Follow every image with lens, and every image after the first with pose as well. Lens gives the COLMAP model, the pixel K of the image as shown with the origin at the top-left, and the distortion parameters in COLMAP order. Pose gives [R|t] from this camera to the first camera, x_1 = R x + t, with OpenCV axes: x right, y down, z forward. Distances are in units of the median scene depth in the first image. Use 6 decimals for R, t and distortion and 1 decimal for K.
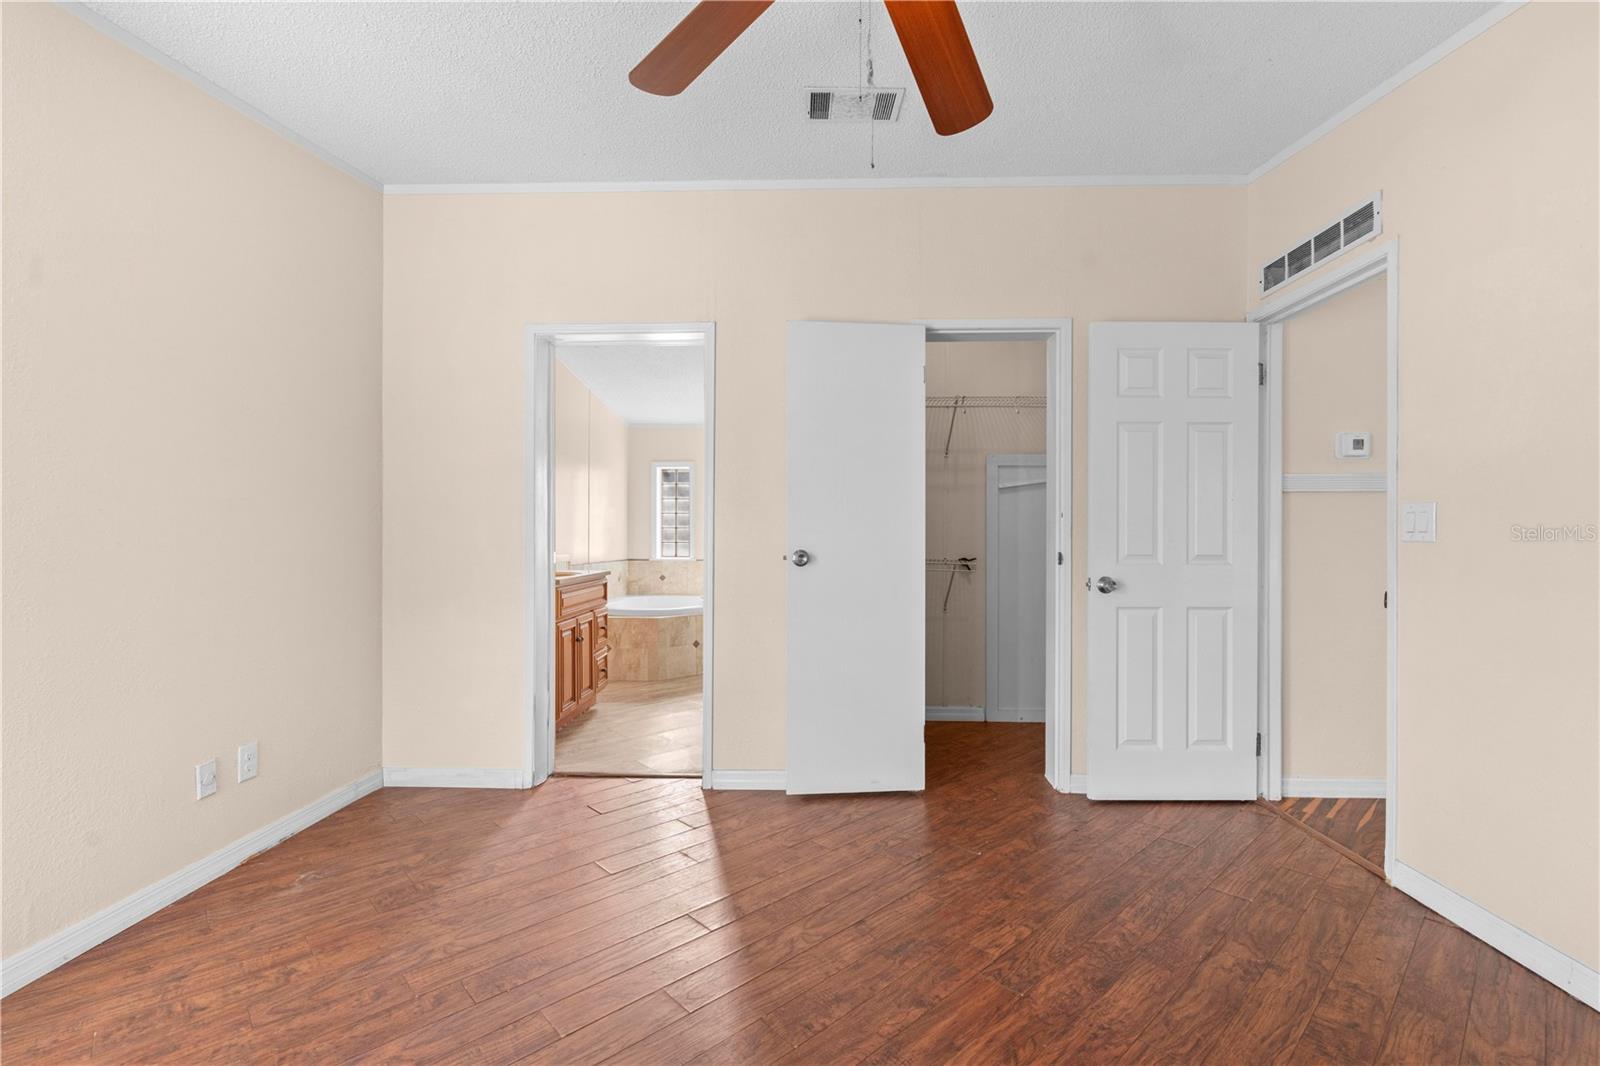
lens RADIAL K [[694.8, 0, 795.3], [0, 694.8, 538.5], [0, 0, 1]] dist [0.004127, -0.003153]
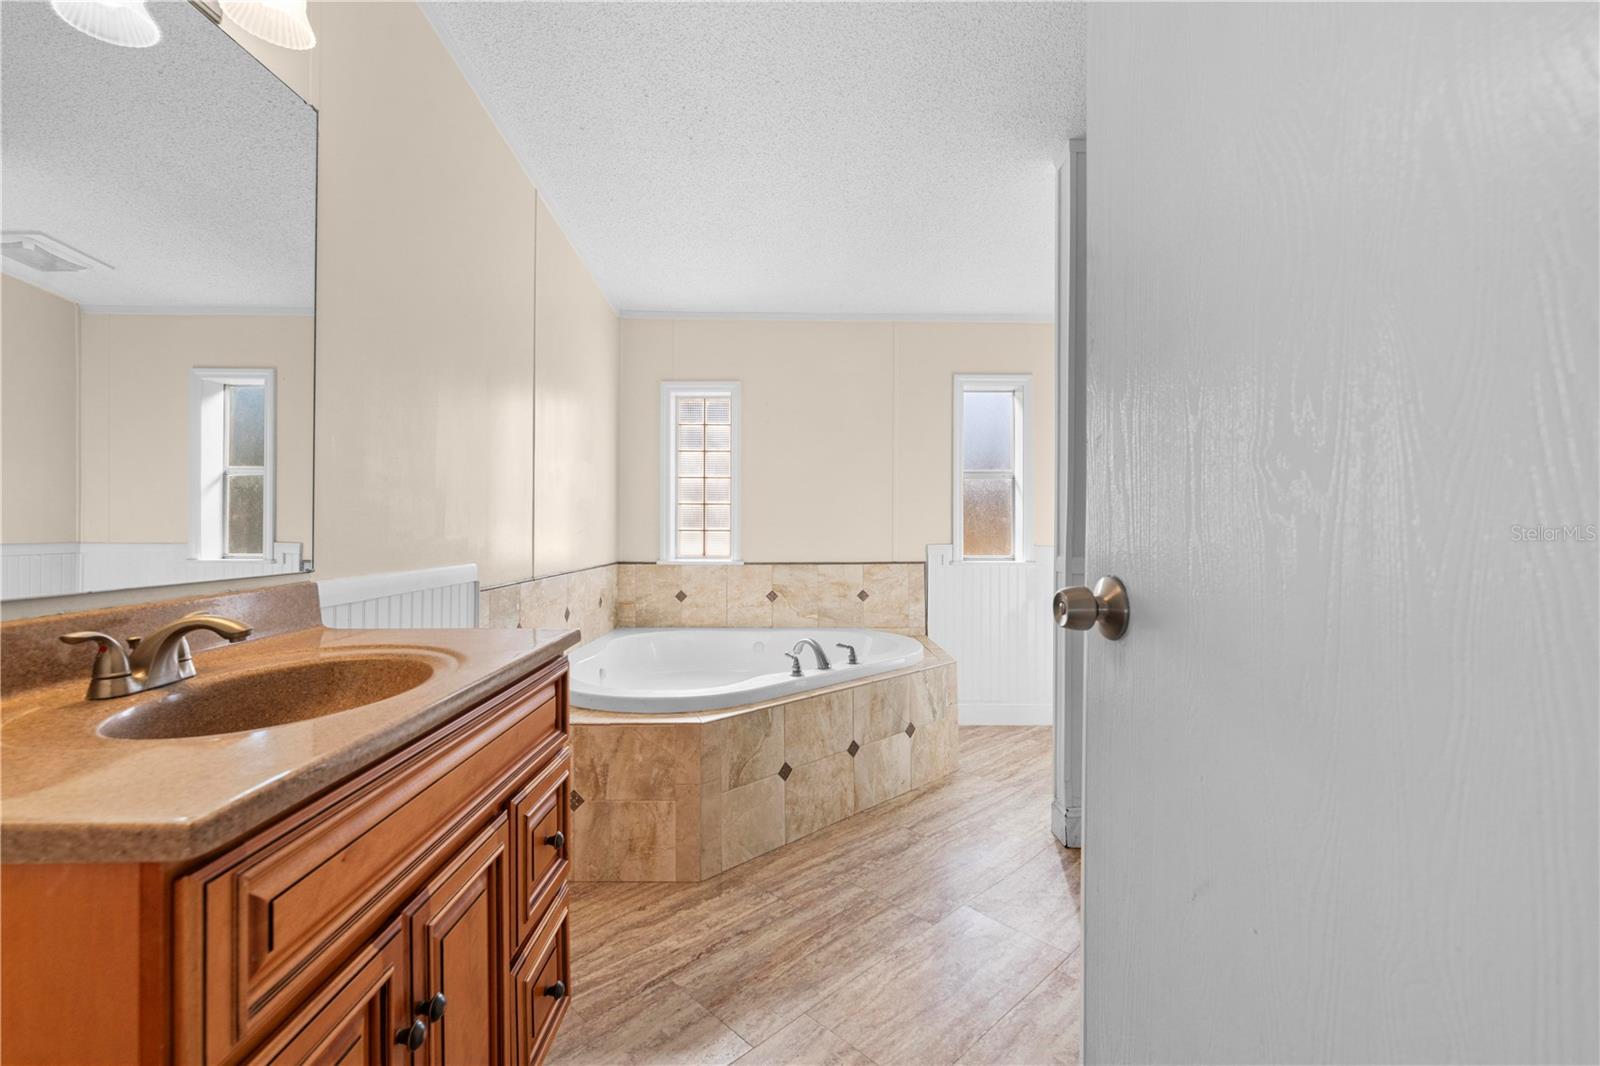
lens RADIAL K [[694.8, 0, 799.7], [0, 694.8, 524.5], [0, 0, 1]] dist [0.004127, -0.003153]
pose [[0.999268, 0.001757, 0.038208, -0.122011], [-0.001900, 0.999991, 0.003708, -0.001274], [-0.038201, -0.003778, 0.999263, 0.466036]]
